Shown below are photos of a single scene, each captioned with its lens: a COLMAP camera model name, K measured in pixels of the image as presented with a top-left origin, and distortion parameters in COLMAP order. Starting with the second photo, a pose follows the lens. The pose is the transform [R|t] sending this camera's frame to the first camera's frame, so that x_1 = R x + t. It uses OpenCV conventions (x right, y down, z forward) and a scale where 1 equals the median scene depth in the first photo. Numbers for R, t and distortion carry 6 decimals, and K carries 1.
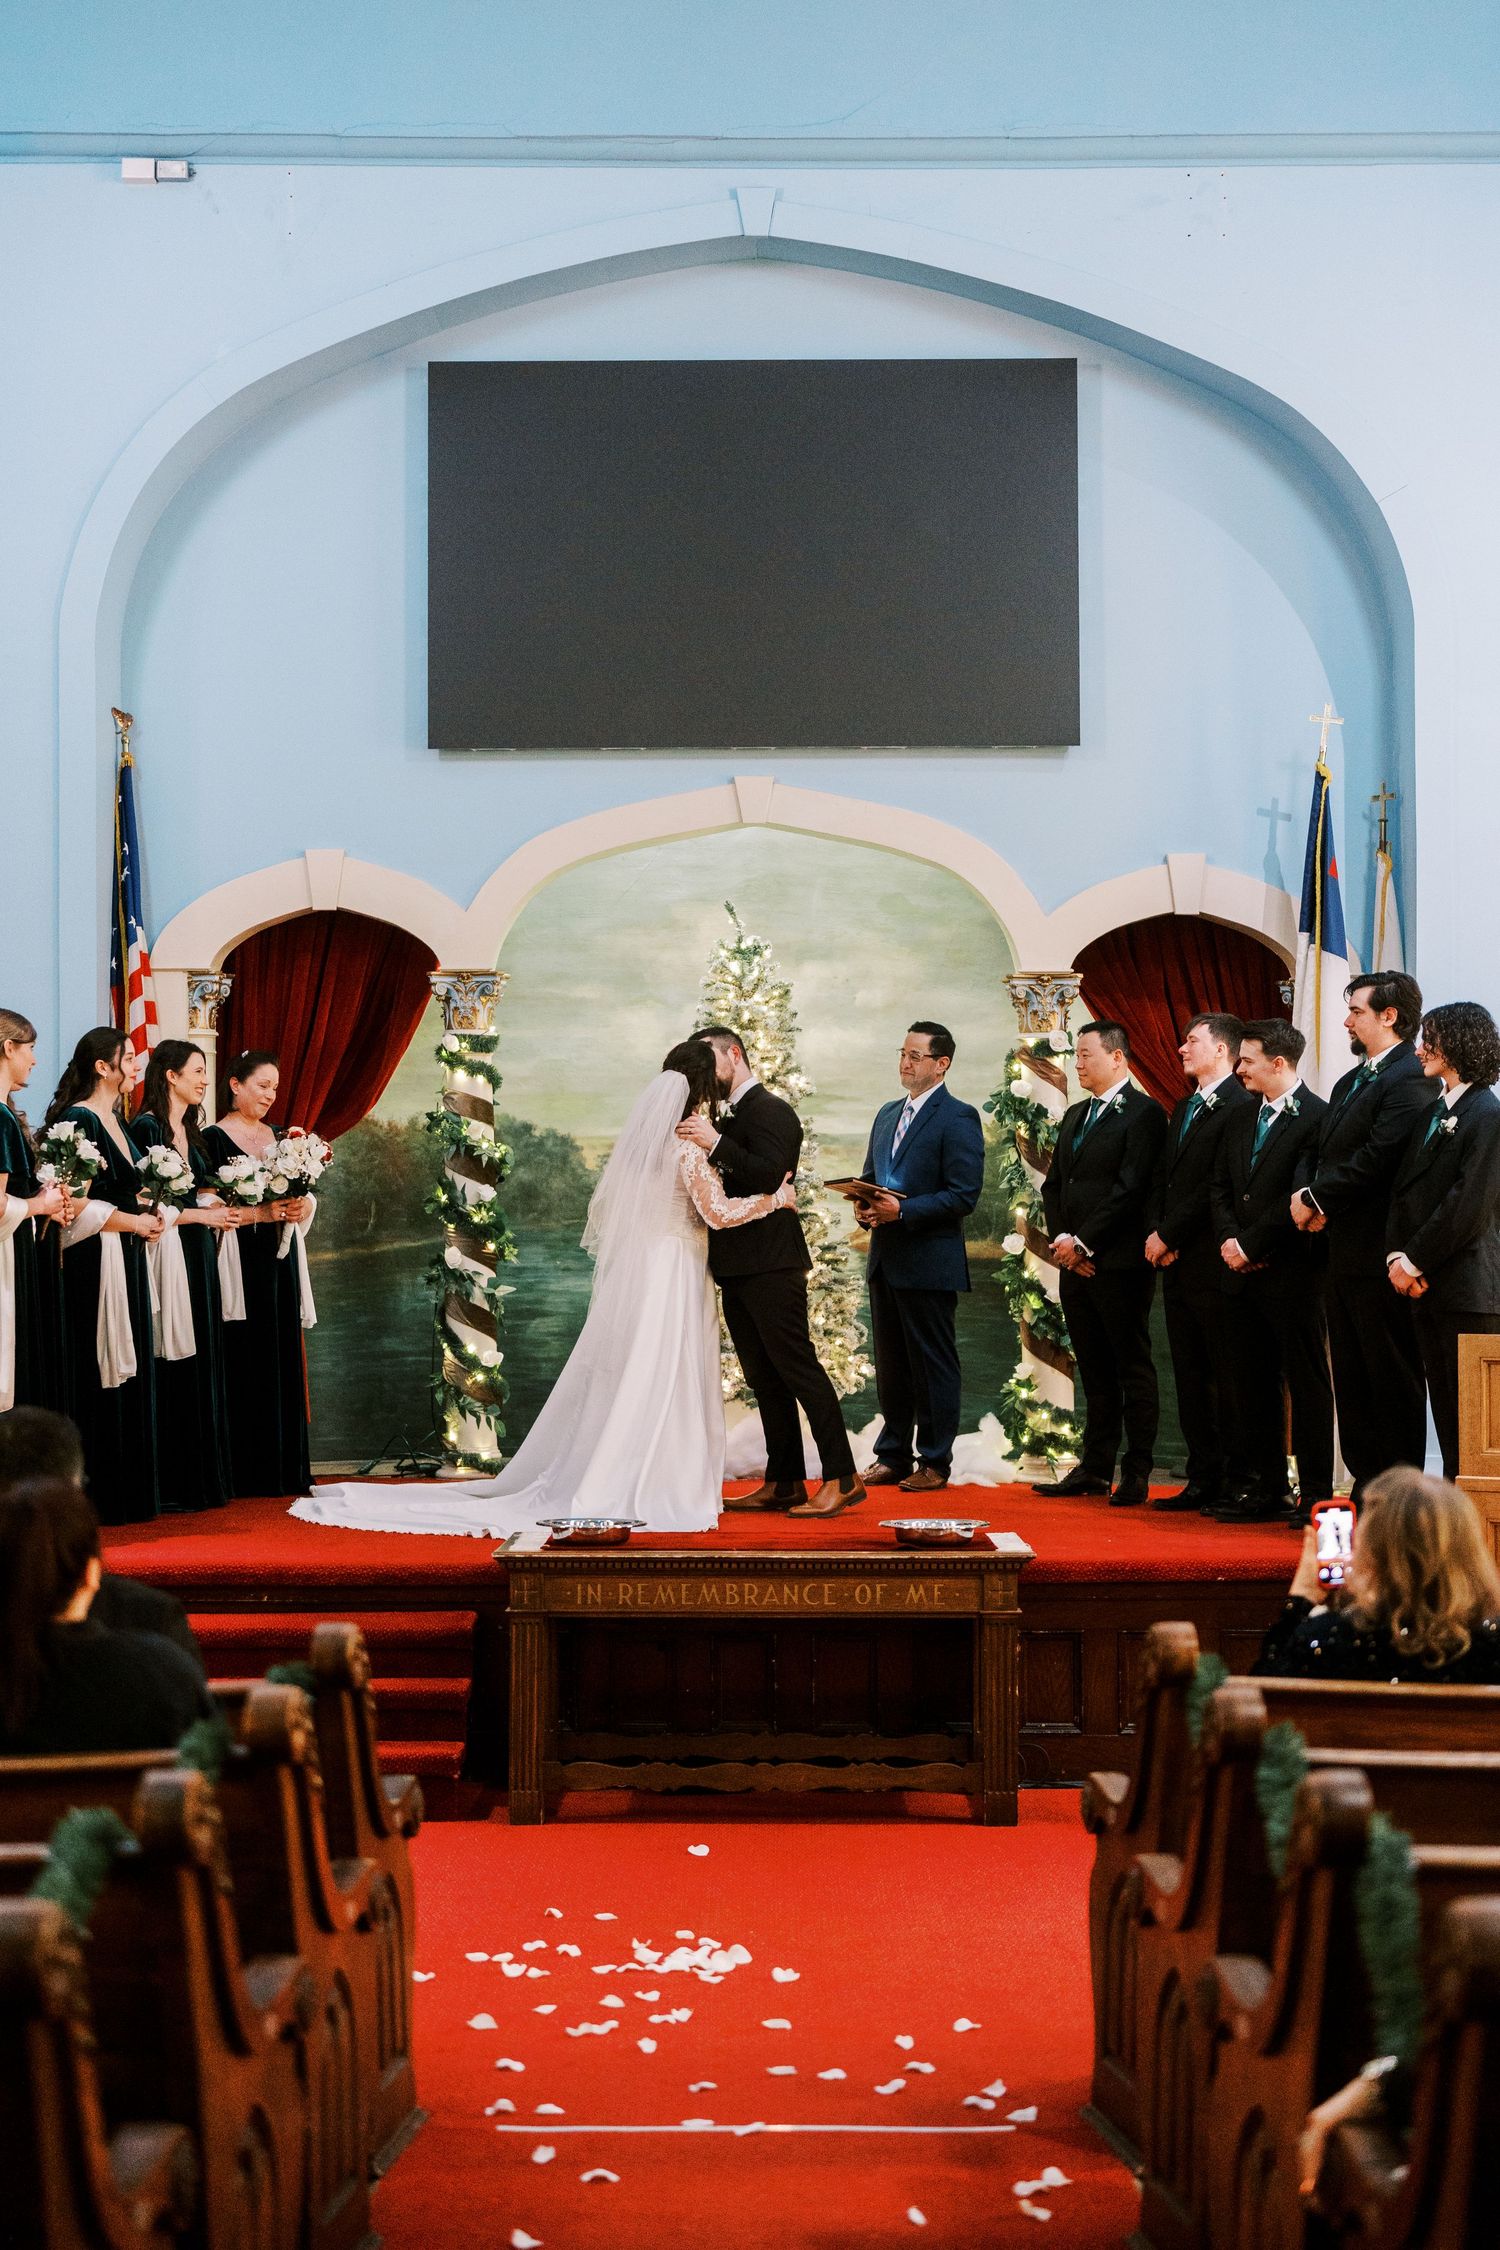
lens RADIAL K [[3317.0, 0, 725.6], [0, 3317.0, 1044.5], [0, 0, 1]] dist [0.015972, 0.057872]
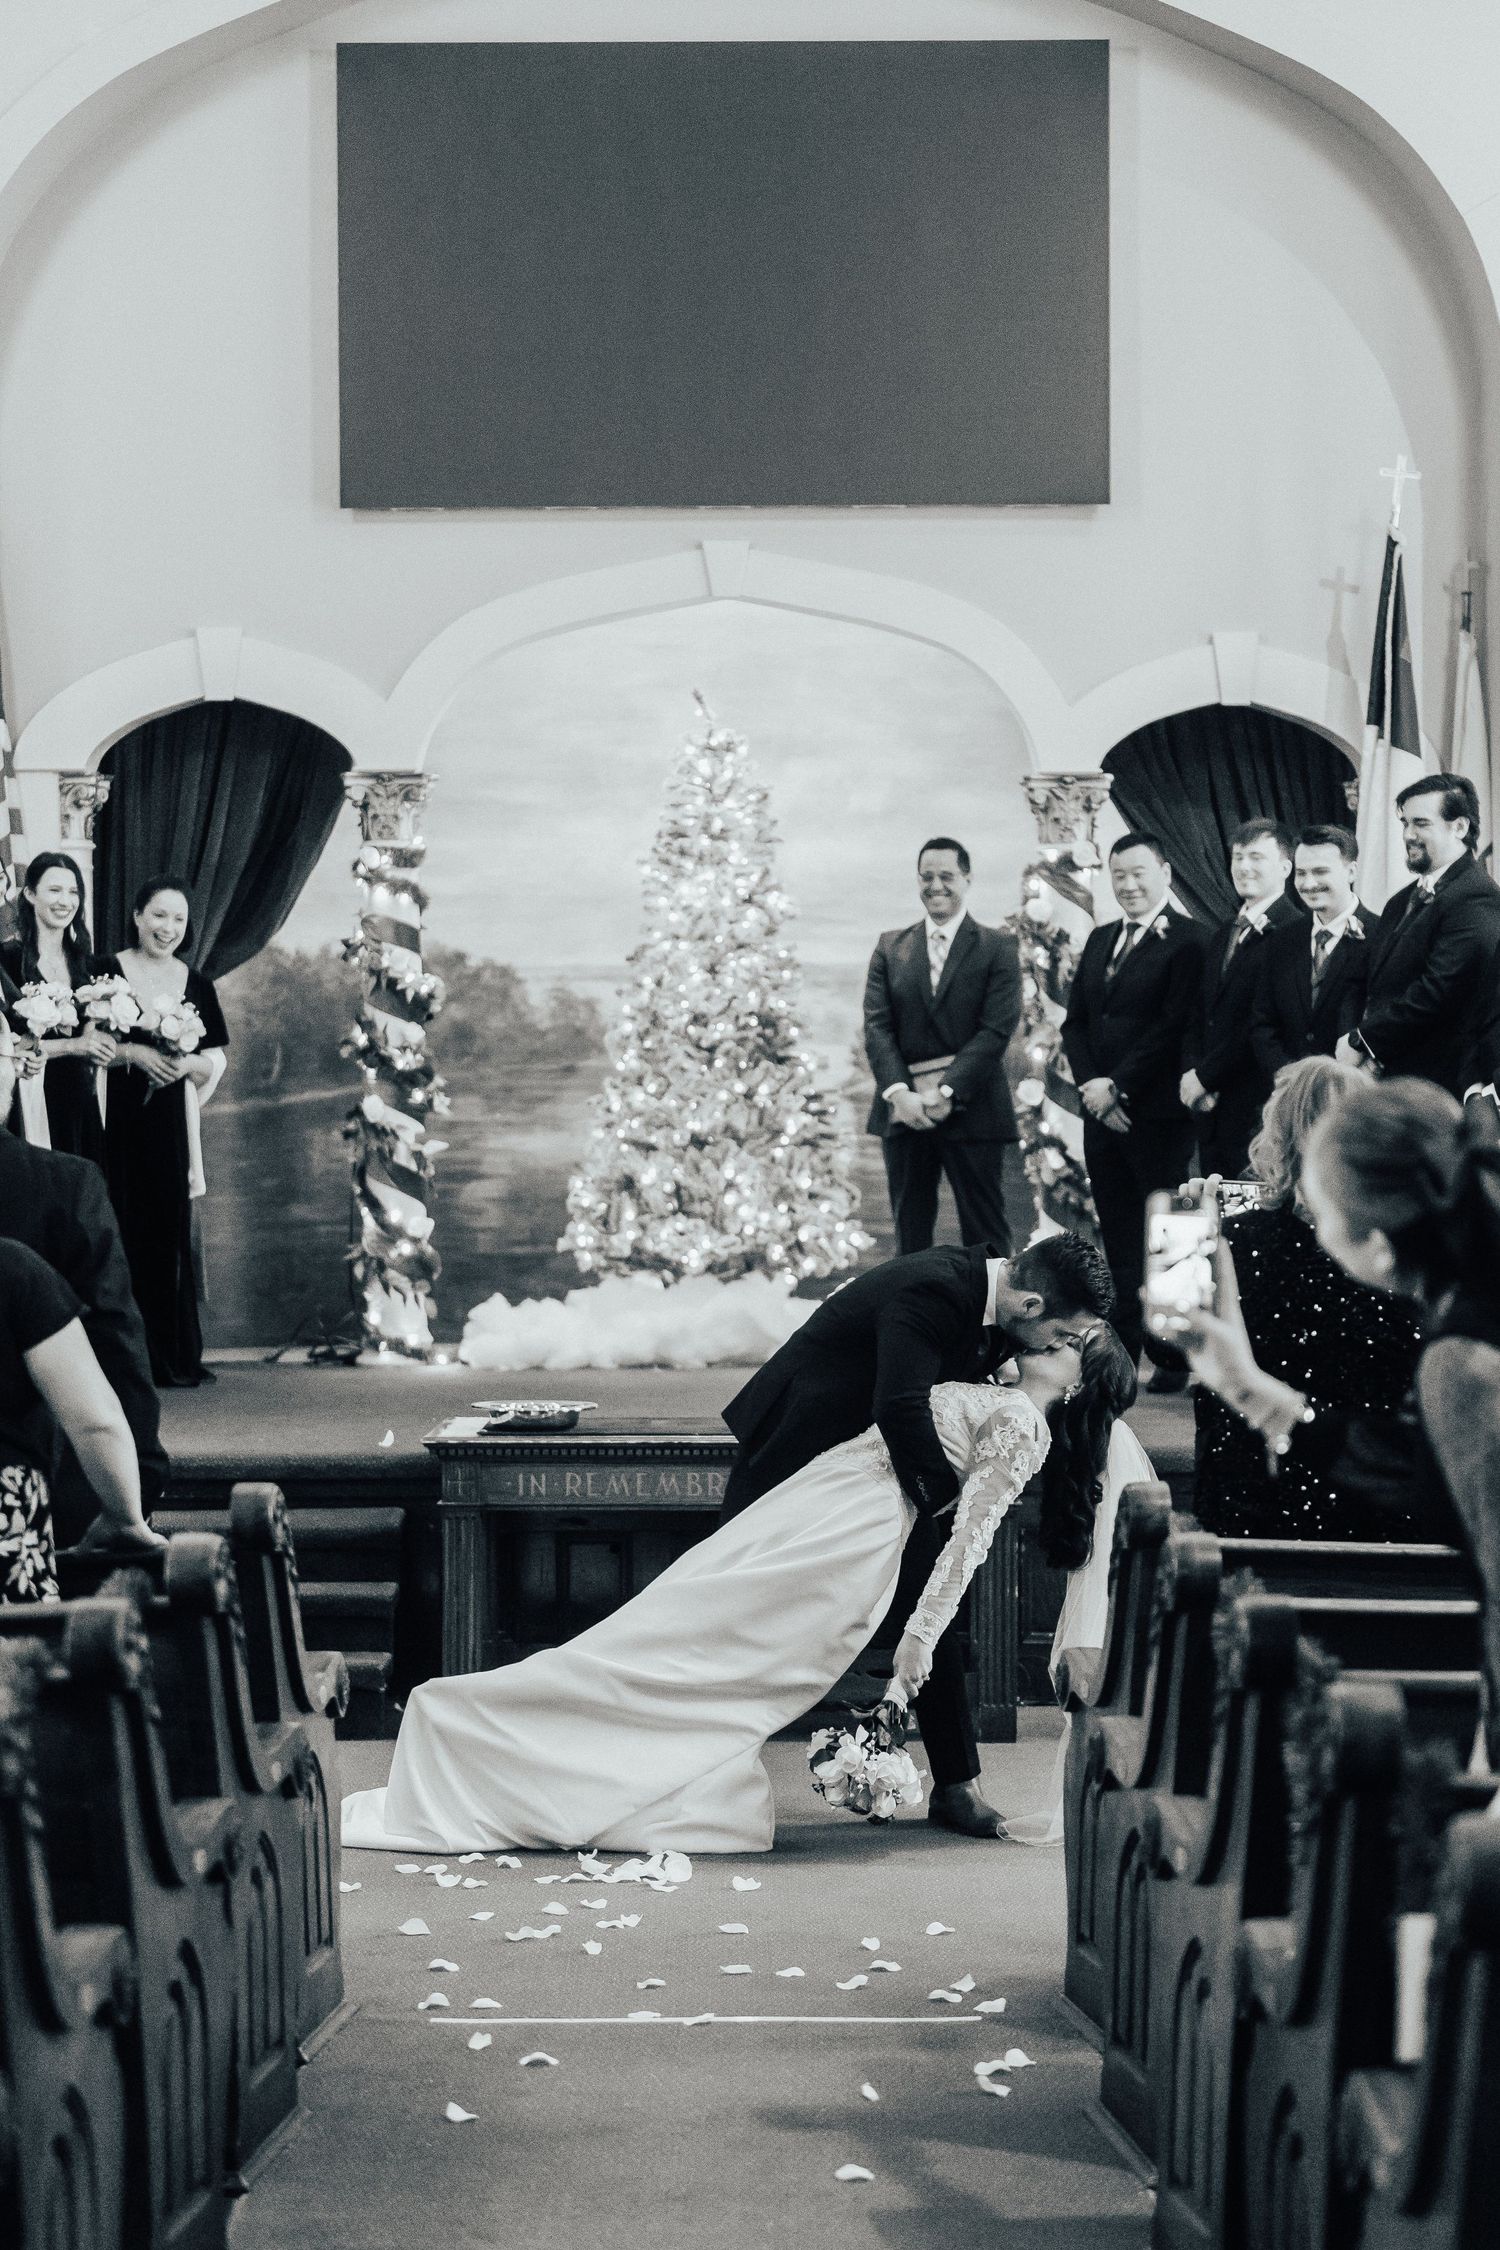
lens RADIAL K [[4197.4, 0, 750.0], [0, 4197.4, 1125.0], [0, 0, 1]] dist [0.012497, 0.060152]
pose [[0.999964, -0.001564, 0.008360, 0.005614], [0.001018, 0.997889, 0.064927, -0.001615], [-0.008444, -0.064916, 0.997855, -0.078838]]
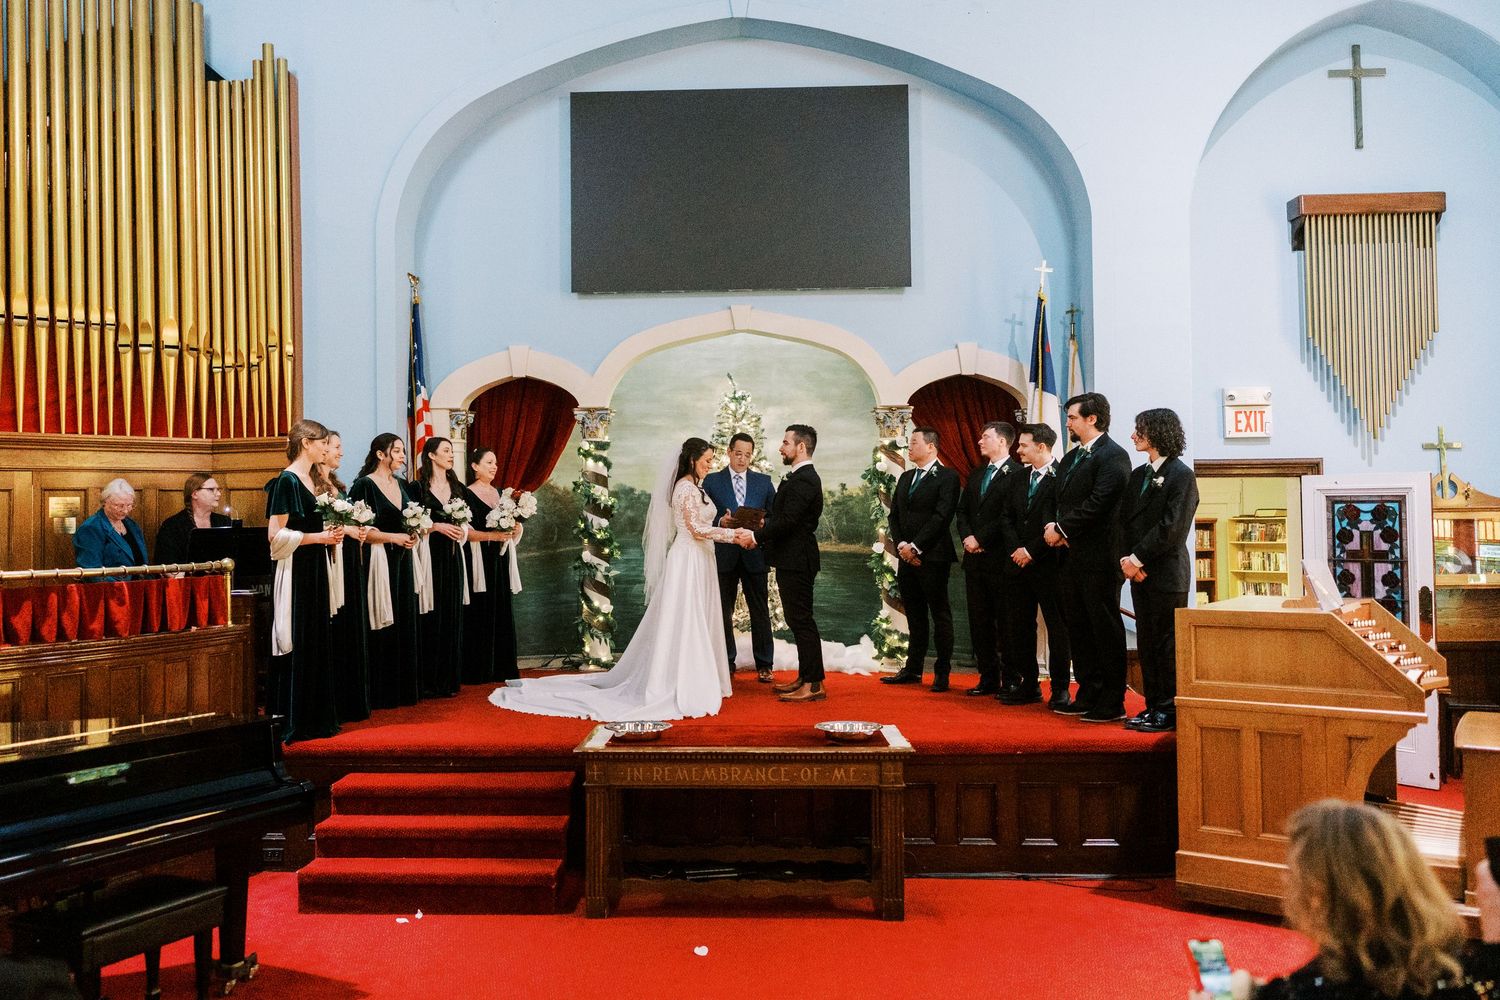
lens RADIAL K [[1184.0, 0, 709.2], [0, 1184.0, 475.6], [0, 0, 1]] dist [-0.002251, -0.000669]
pose [[0.999569, -0.007762, -0.028324, 0.008883], [0.007988, 0.999937, 0.007894, 0.012401], [0.028261, -0.008117, 0.999568, 0.314493]]
